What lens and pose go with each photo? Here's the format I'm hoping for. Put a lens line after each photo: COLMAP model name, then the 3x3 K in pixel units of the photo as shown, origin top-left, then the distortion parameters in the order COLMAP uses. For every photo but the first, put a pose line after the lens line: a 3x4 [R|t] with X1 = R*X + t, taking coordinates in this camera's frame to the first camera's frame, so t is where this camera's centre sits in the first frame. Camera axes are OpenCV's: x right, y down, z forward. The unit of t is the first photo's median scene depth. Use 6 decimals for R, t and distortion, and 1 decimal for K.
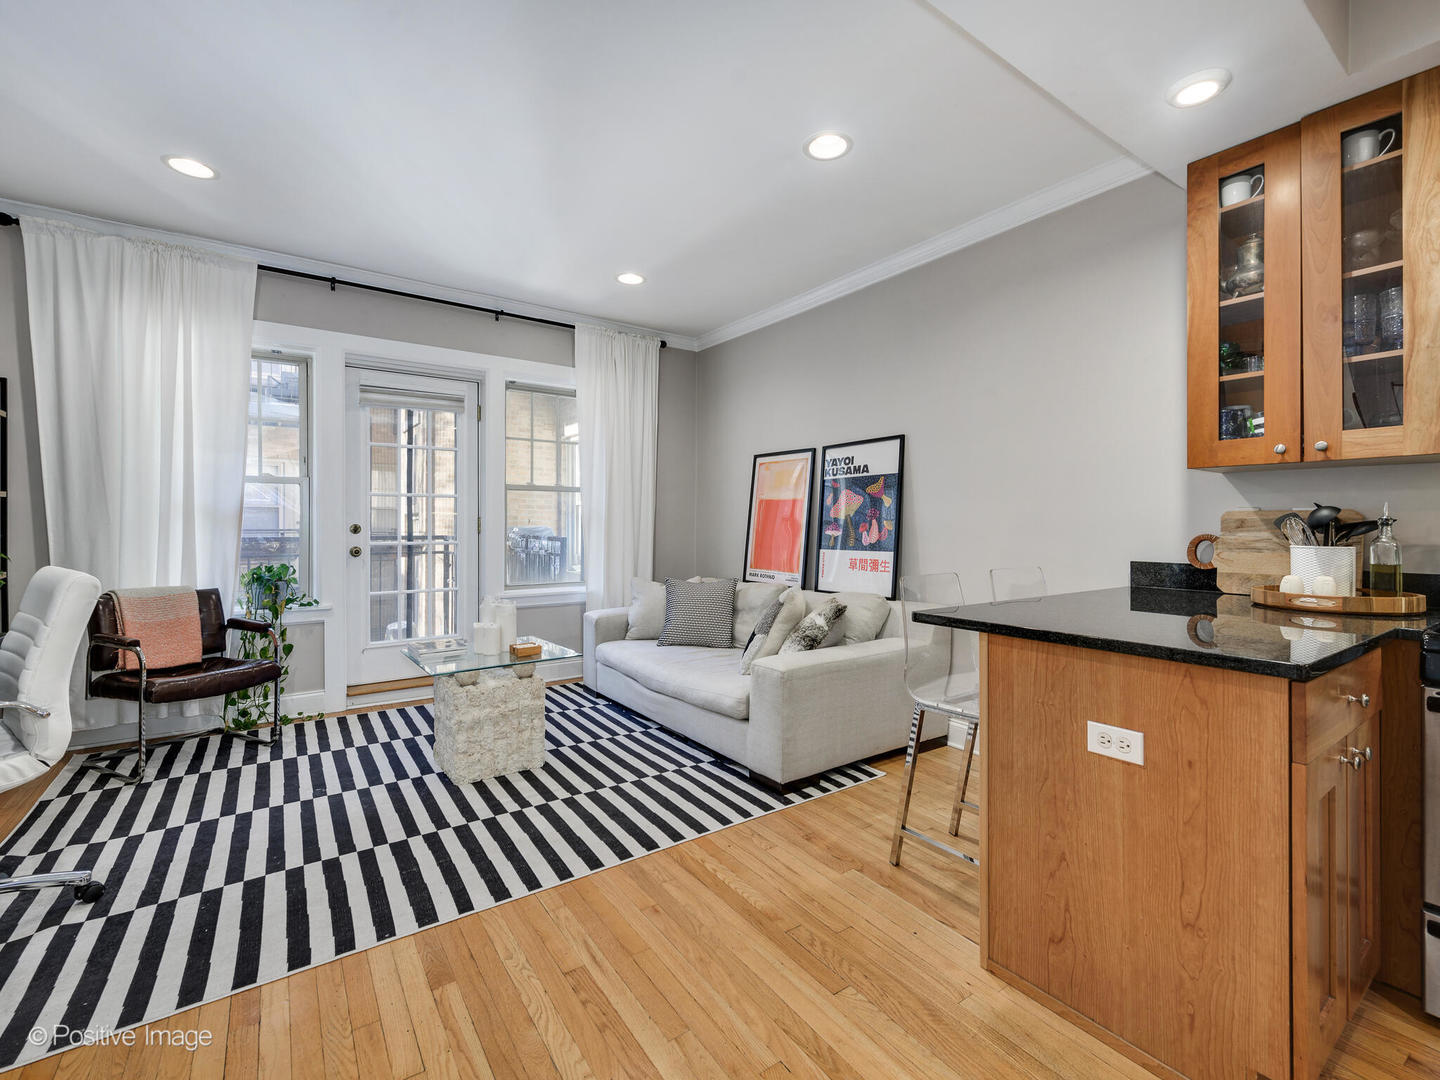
lens RADIAL K [[646.4, 0, 754.7], [0, 646.4, 527.8], [0, 0, 1]] dist [-0.002354, -0.000686]
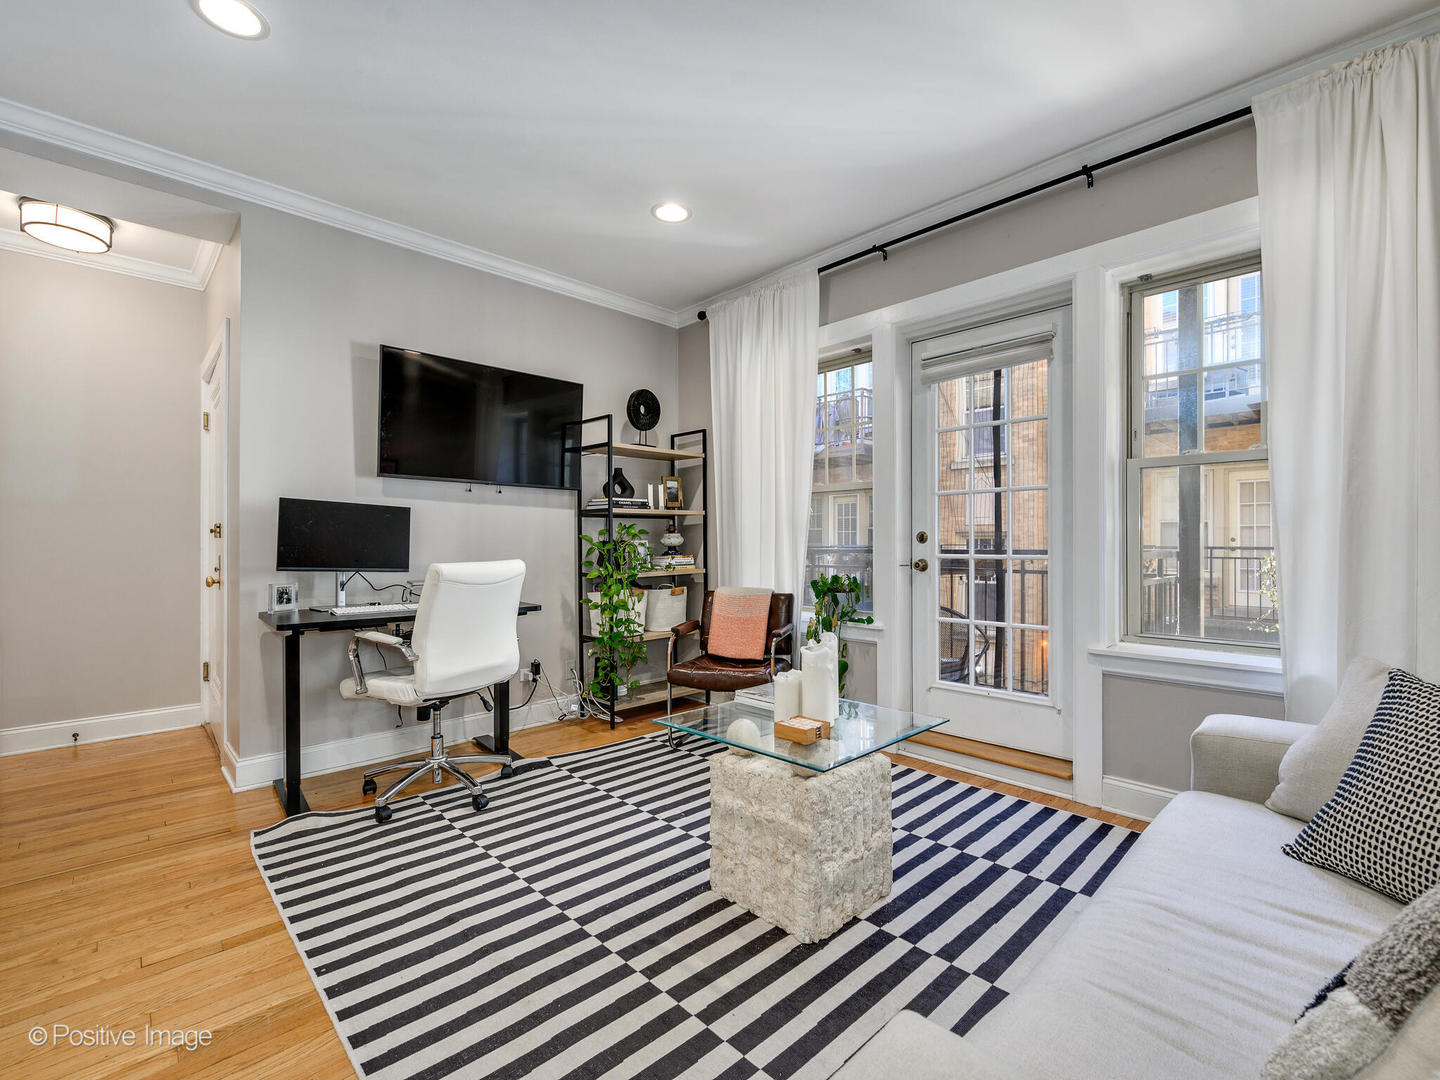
lens RADIAL K [[646.4, 0, 720.7], [0, 646.4, 540.6], [0, 0, 1]] dist [-0.002354, -0.000686]
pose [[0.096797, -0.011712, -0.995235, 0.234558], [-0.003842, 0.999919, -0.012141, 0.021704], [0.995297, 0.004999, 0.096744, 0.872351]]
